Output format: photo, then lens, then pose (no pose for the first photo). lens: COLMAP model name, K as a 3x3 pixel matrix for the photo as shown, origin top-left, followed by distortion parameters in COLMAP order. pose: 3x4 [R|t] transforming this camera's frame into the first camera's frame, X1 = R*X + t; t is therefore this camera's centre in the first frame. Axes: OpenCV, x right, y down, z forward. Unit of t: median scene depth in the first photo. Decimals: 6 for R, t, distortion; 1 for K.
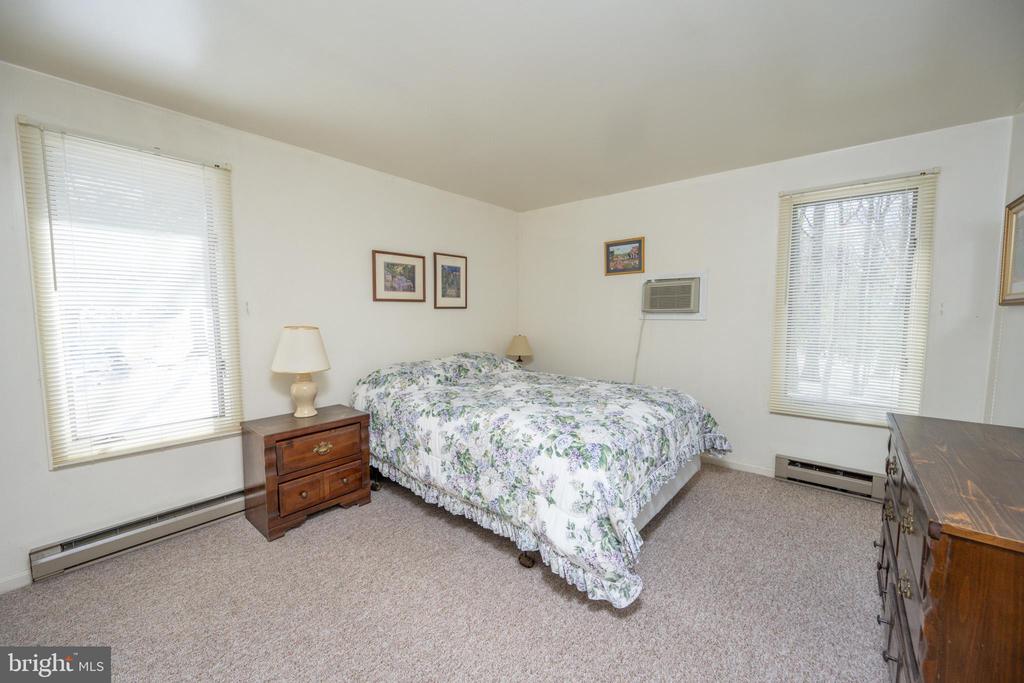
lens RADIAL K [[414.5, 0, 511.8], [0, 414.5, 343.8], [0, 0, 1]] dist [-0.001147, 0.000057]
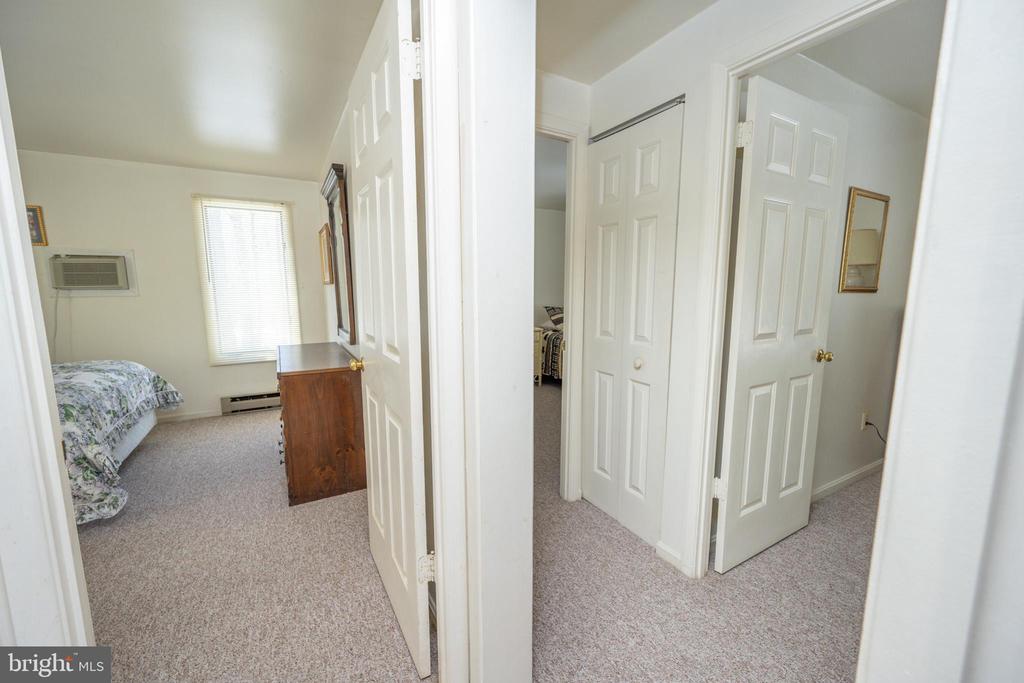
lens RADIAL K [[414.5, 0, 511.8], [0, 414.5, 343.8], [0, 0, 1]] dist [-0.001147, 0.000057]
pose [[0.366437, -0.125203, 0.921980, -0.313189], [0.072383, 0.991738, 0.105907, 0.036149], [-0.927623, 0.027927, 0.372472, -0.512780]]
